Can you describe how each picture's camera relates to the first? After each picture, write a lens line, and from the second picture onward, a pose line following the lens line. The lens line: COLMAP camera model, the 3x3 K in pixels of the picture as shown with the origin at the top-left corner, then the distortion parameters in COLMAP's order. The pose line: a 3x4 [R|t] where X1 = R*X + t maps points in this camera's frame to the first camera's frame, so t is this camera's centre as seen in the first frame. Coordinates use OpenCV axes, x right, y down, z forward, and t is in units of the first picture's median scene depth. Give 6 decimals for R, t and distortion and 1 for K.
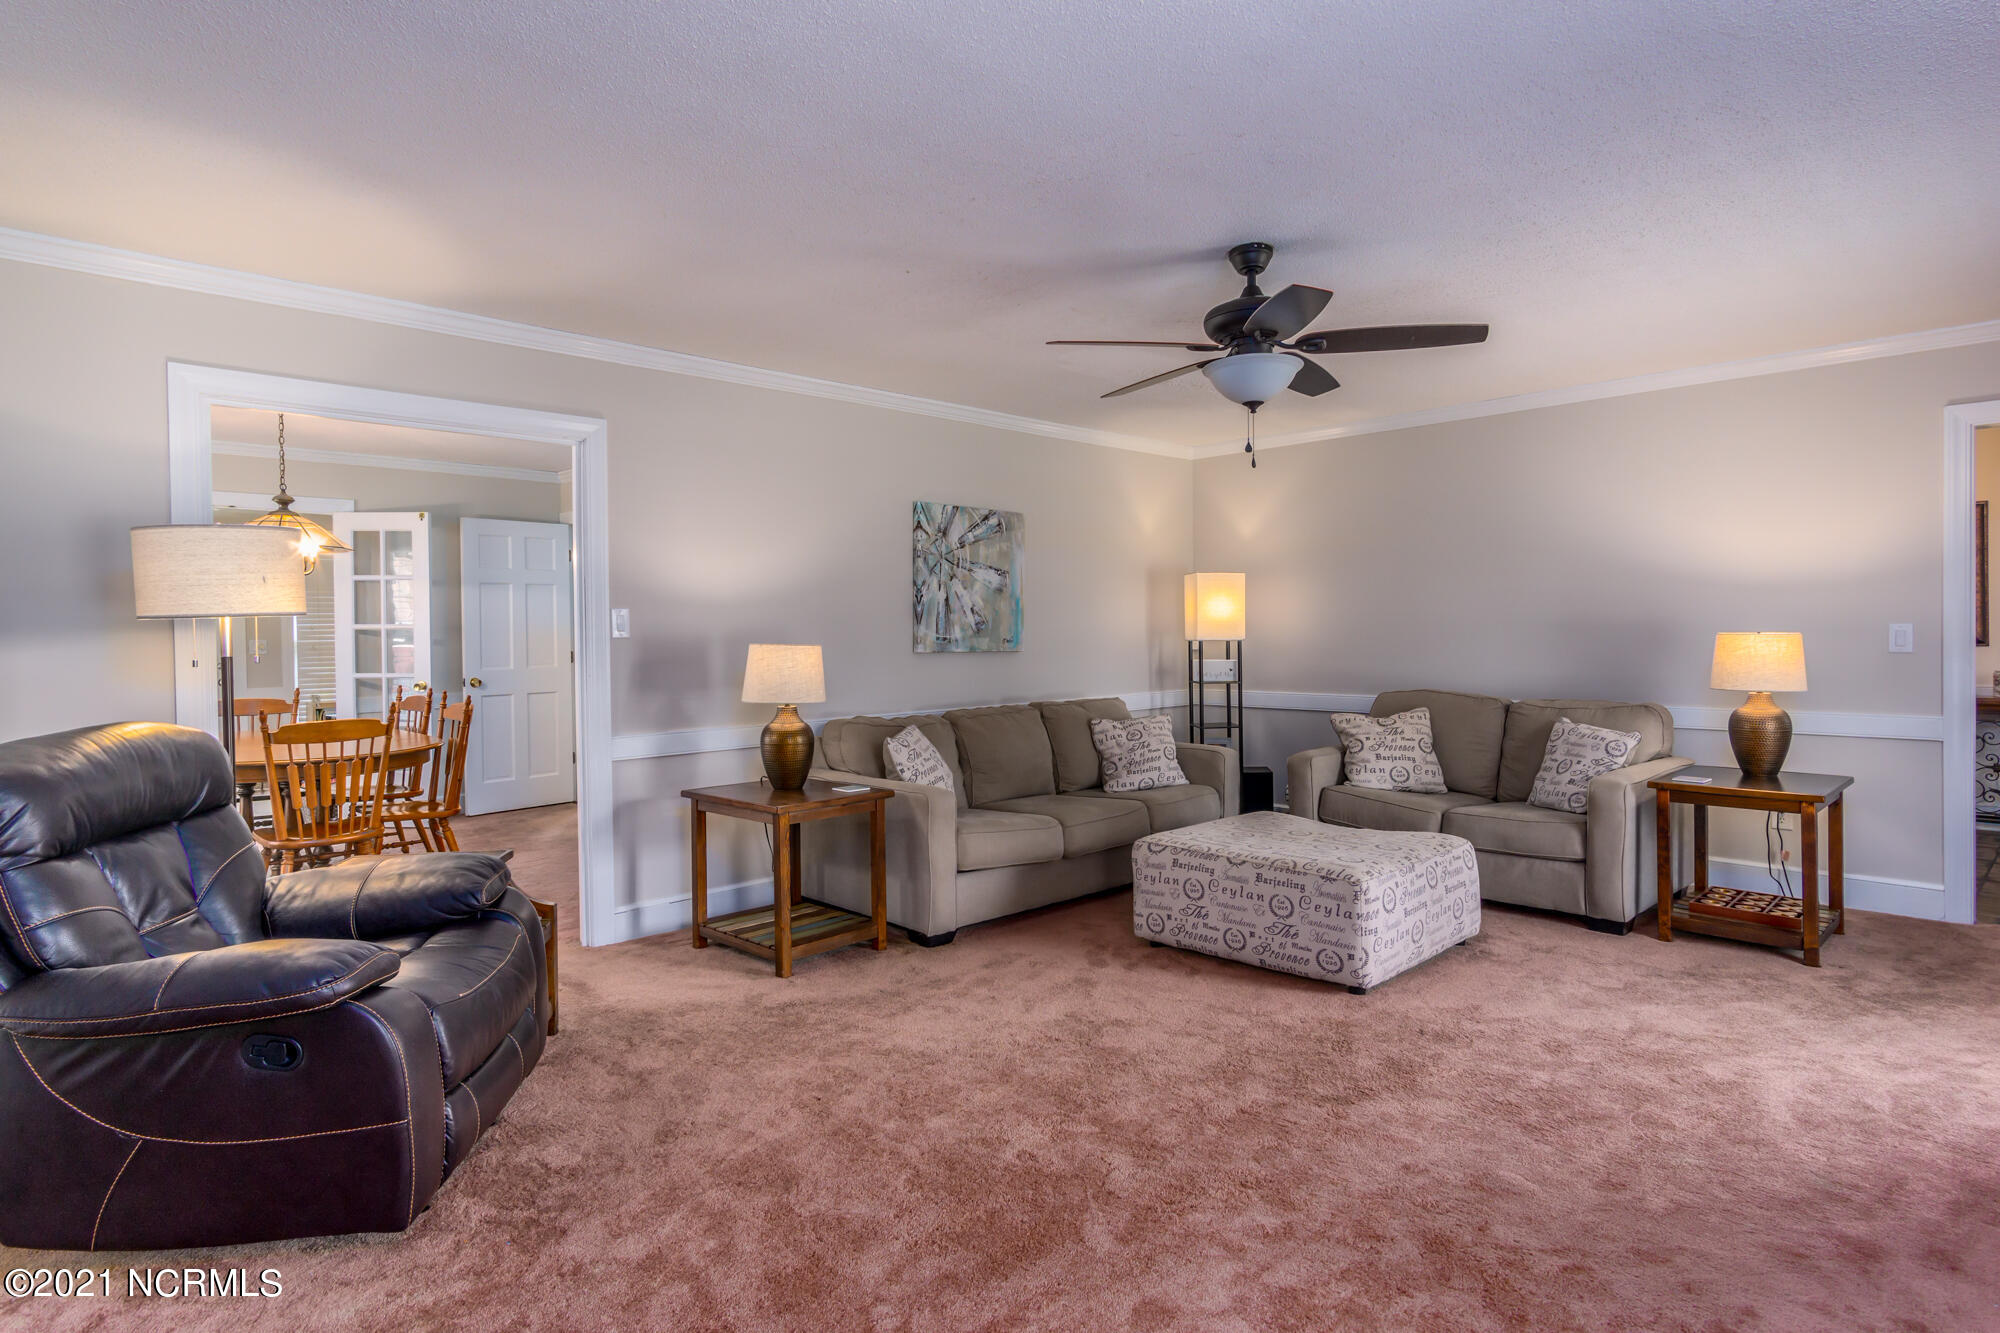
lens RADIAL K [[1091.1, 0, 1003.1], [0, 1091.1, 655.6], [0, 0, 1]] dist [0.008225, 0.000557]
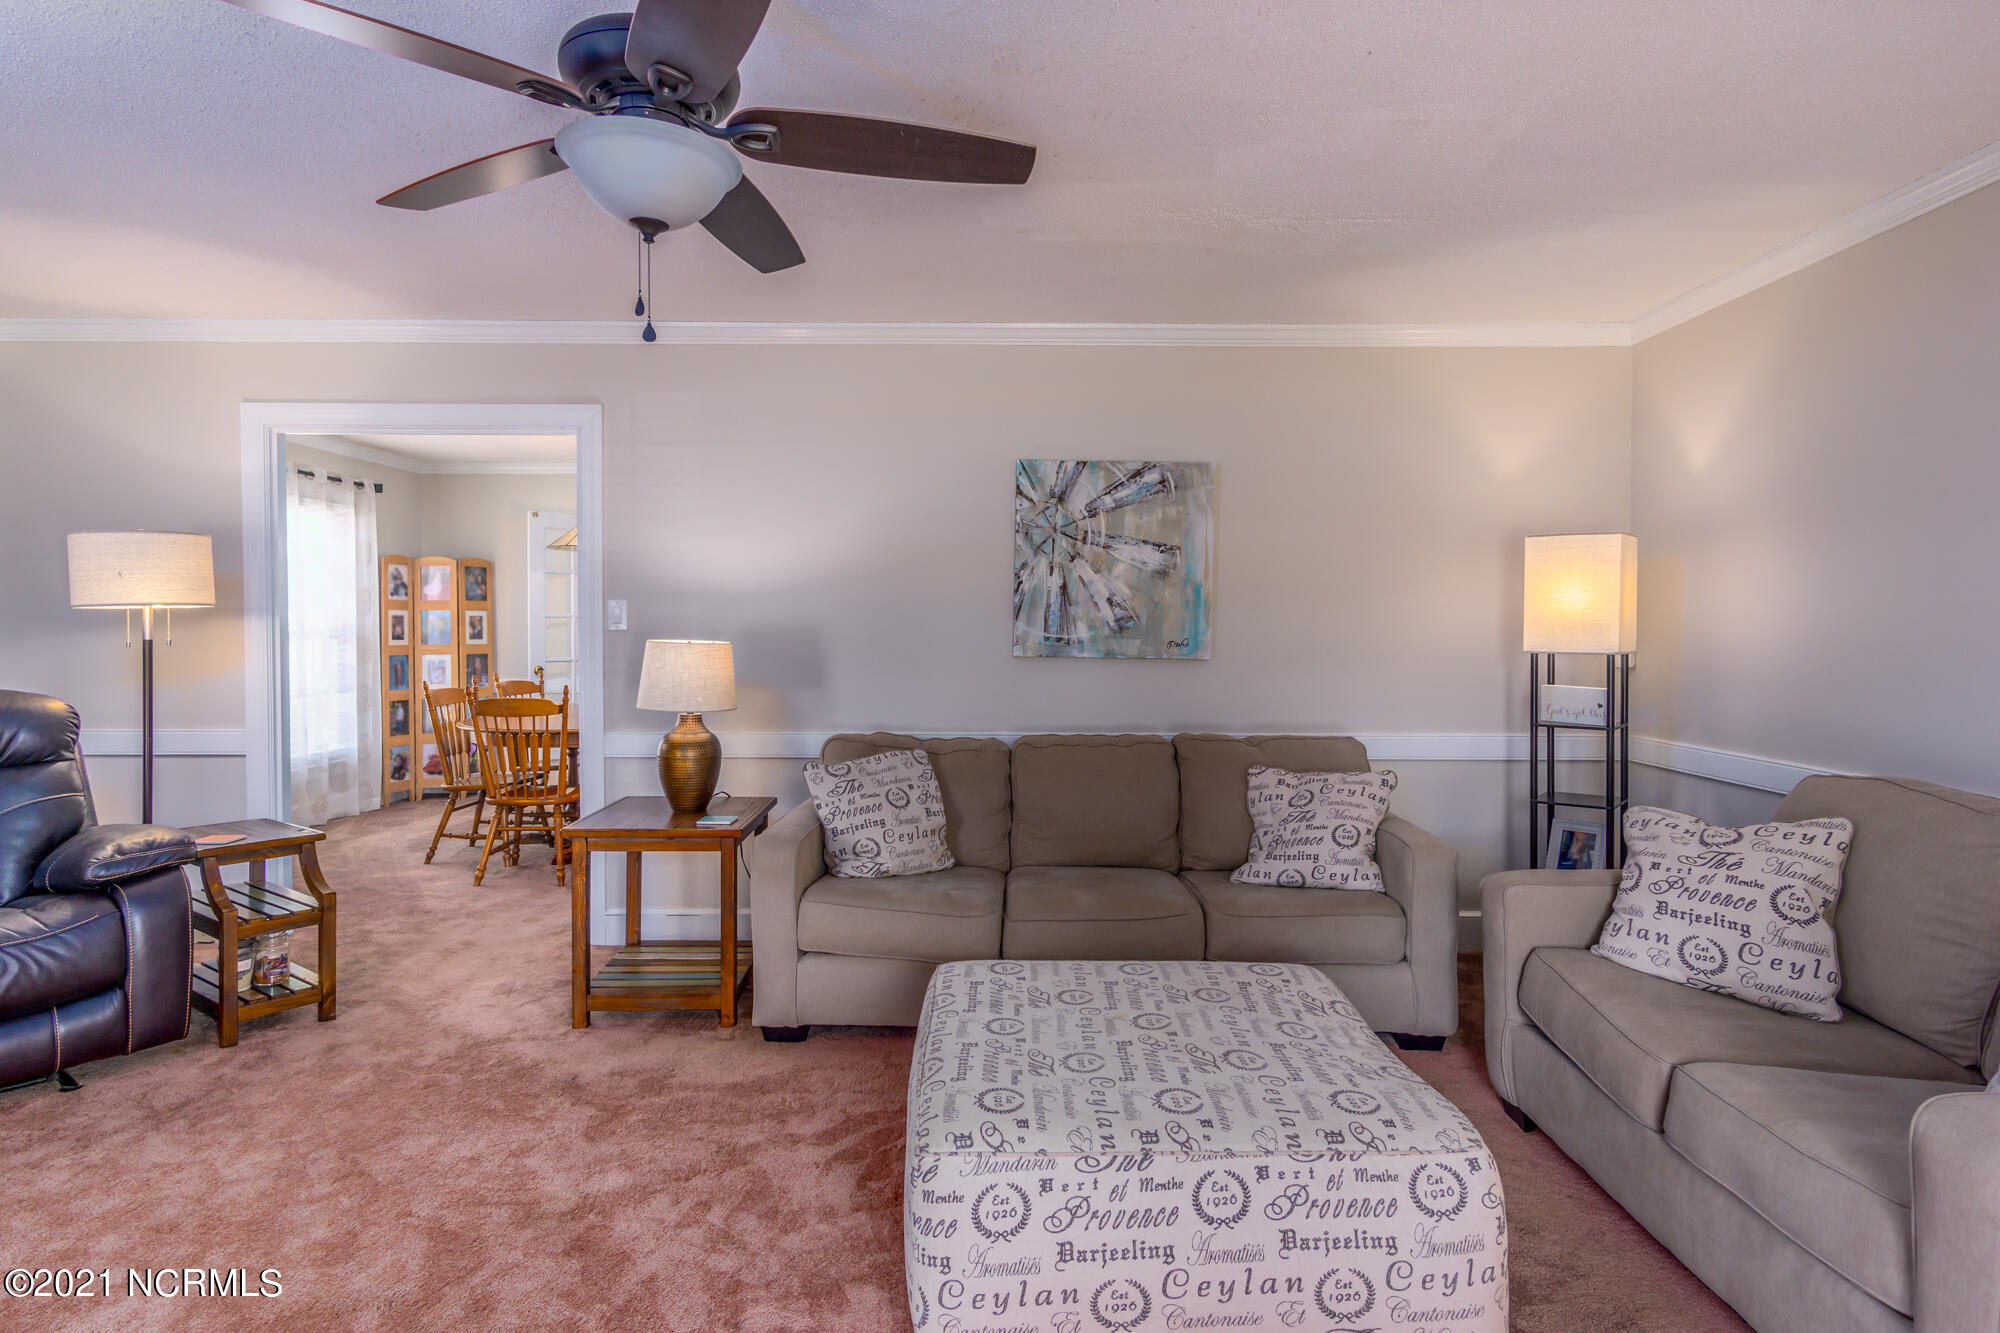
lens RADIAL K [[1091.1, 0, 1005.1], [0, 1091.1, 655.5], [0, 0, 1]] dist [0.008225, 0.000557]
pose [[0.710671, 0.032632, -0.702768, 0.445277], [-0.028264, 0.999442, 0.017826, -0.016448], [0.702957, 0.007195, 0.711196, 0.434453]]
